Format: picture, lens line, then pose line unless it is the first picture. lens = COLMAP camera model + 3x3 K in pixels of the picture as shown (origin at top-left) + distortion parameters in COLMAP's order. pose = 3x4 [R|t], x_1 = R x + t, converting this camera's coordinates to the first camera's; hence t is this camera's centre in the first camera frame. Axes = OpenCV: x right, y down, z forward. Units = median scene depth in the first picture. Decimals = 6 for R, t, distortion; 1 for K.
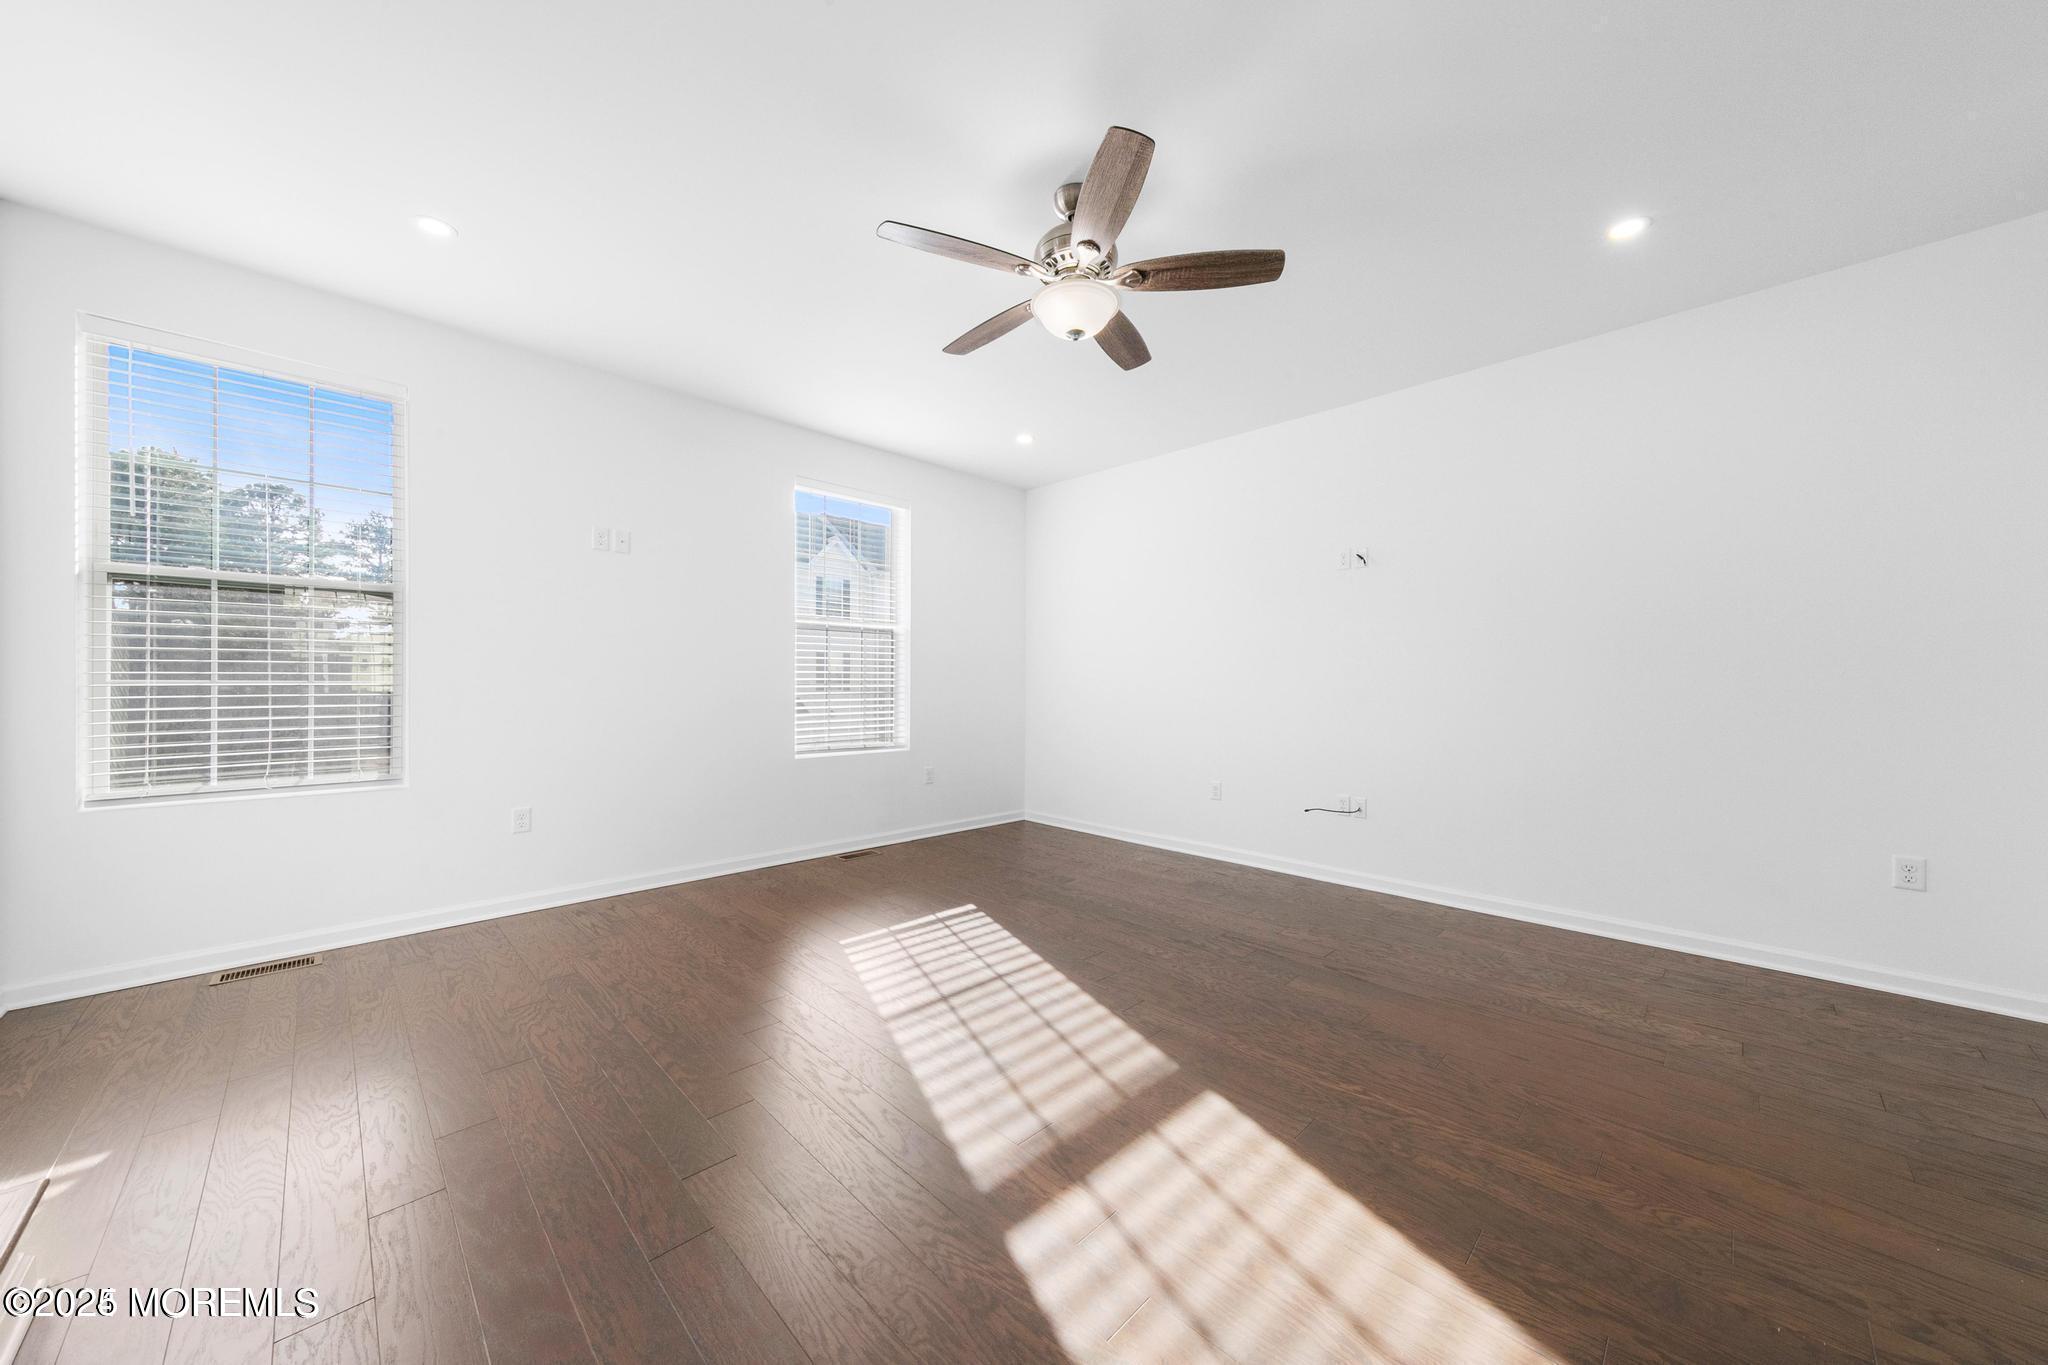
lens RADIAL K [[714.7, 0, 1025.4], [0, 714.7, 702.7], [0, 0, 1]] dist [-0.006269, 0.000053]
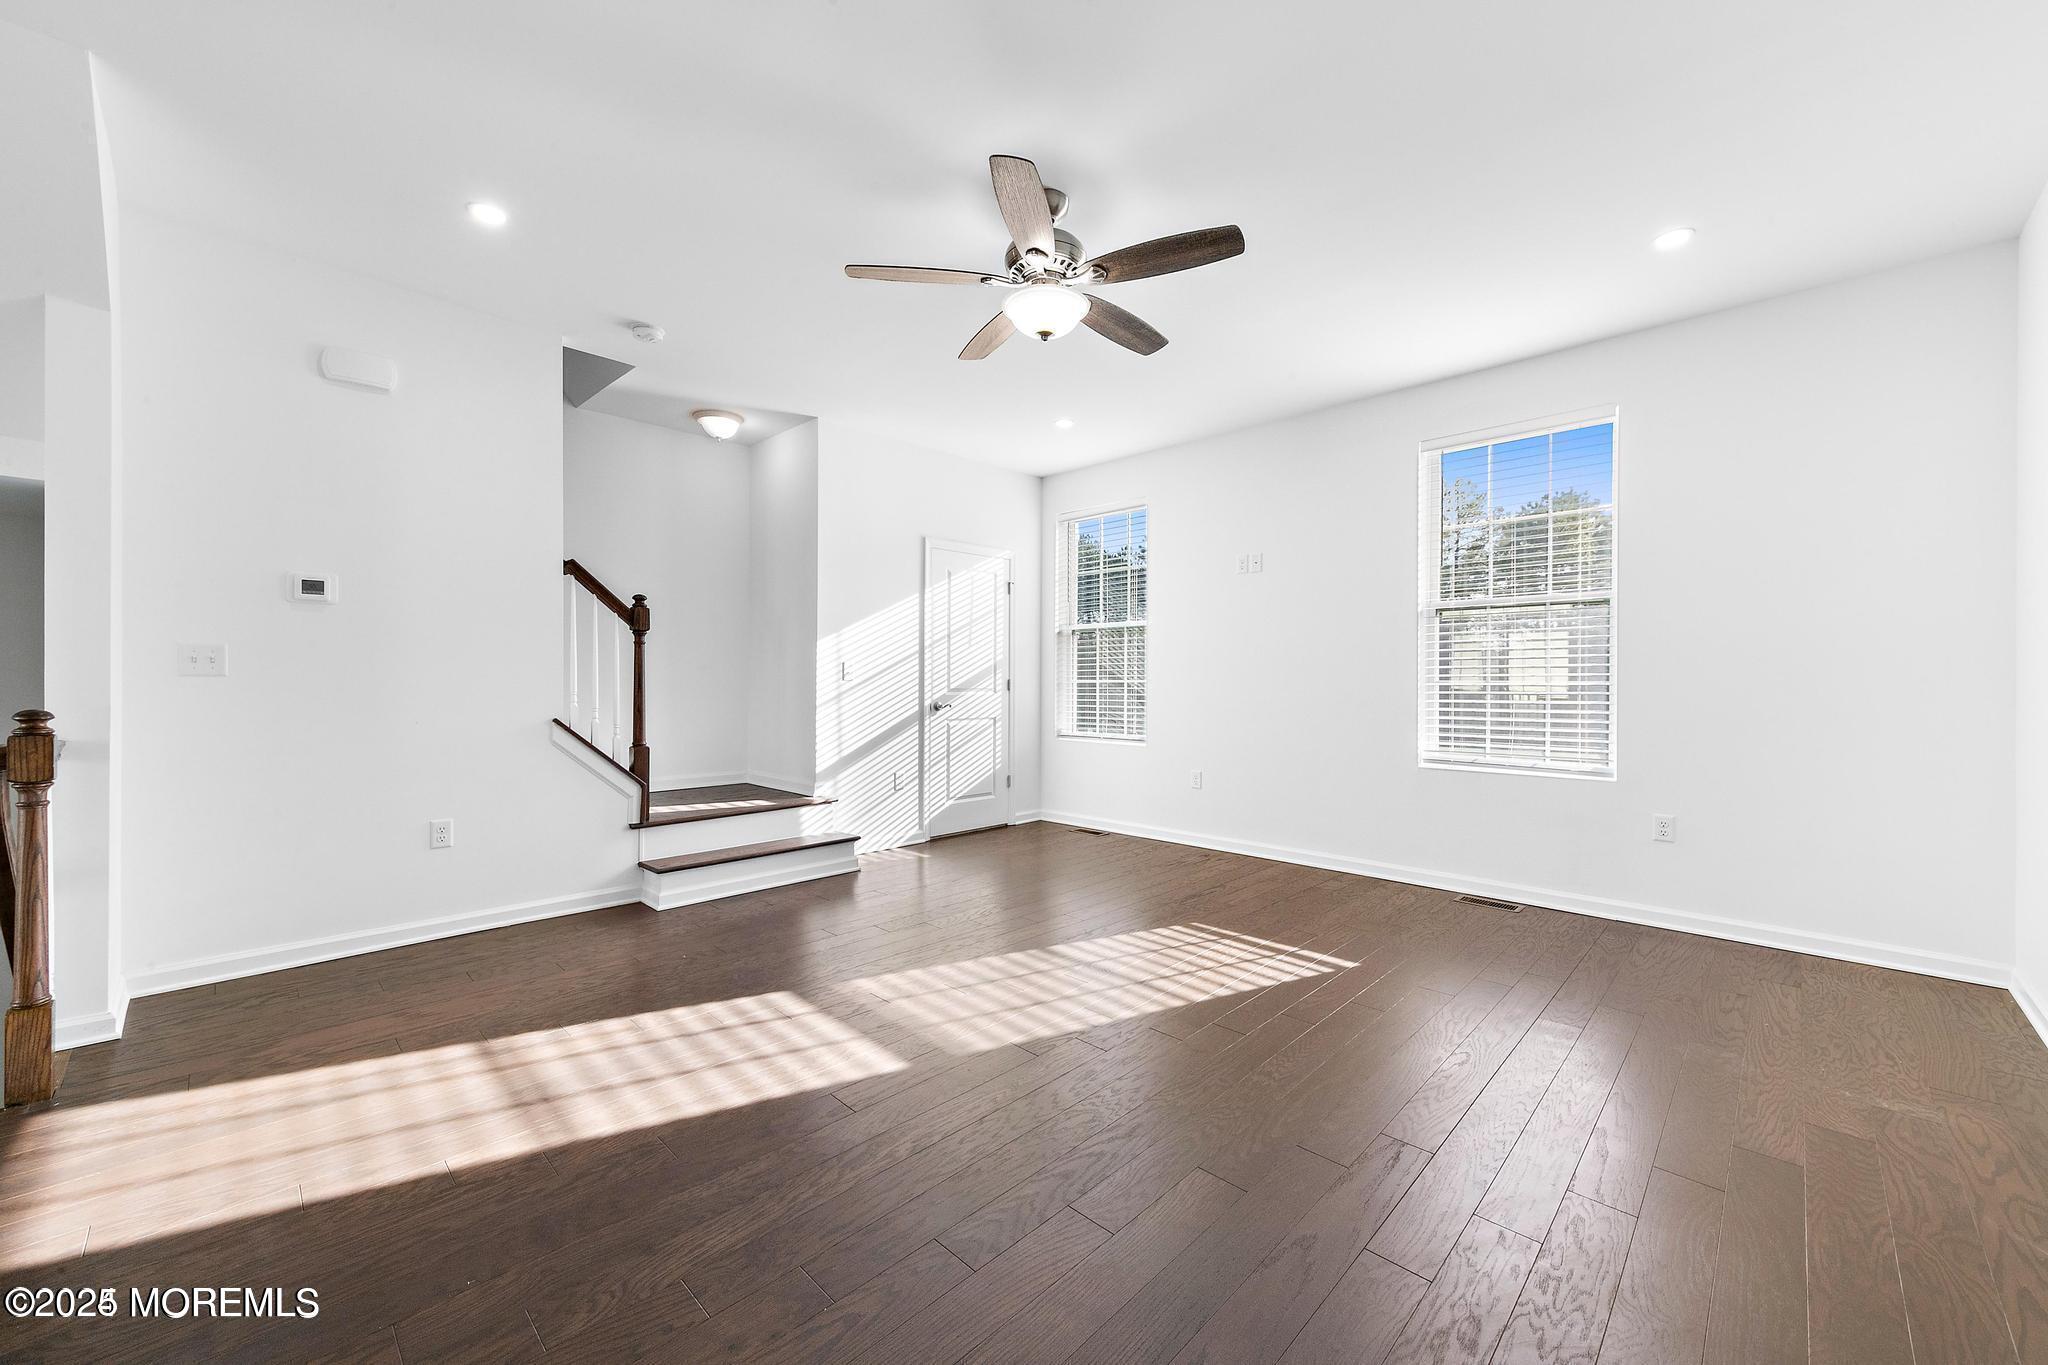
lens RADIAL K [[774.9, 0, 1030.9], [0, 774.9, 685.8], [0, 0, 1]] dist [0.005696, 0.000114]
pose [[0.027556, 0.013460, -0.999530, 1.021402], [-0.026818, 0.999559, 0.012721, -0.034152], [0.999260, 0.026455, 0.027905, 0.809937]]
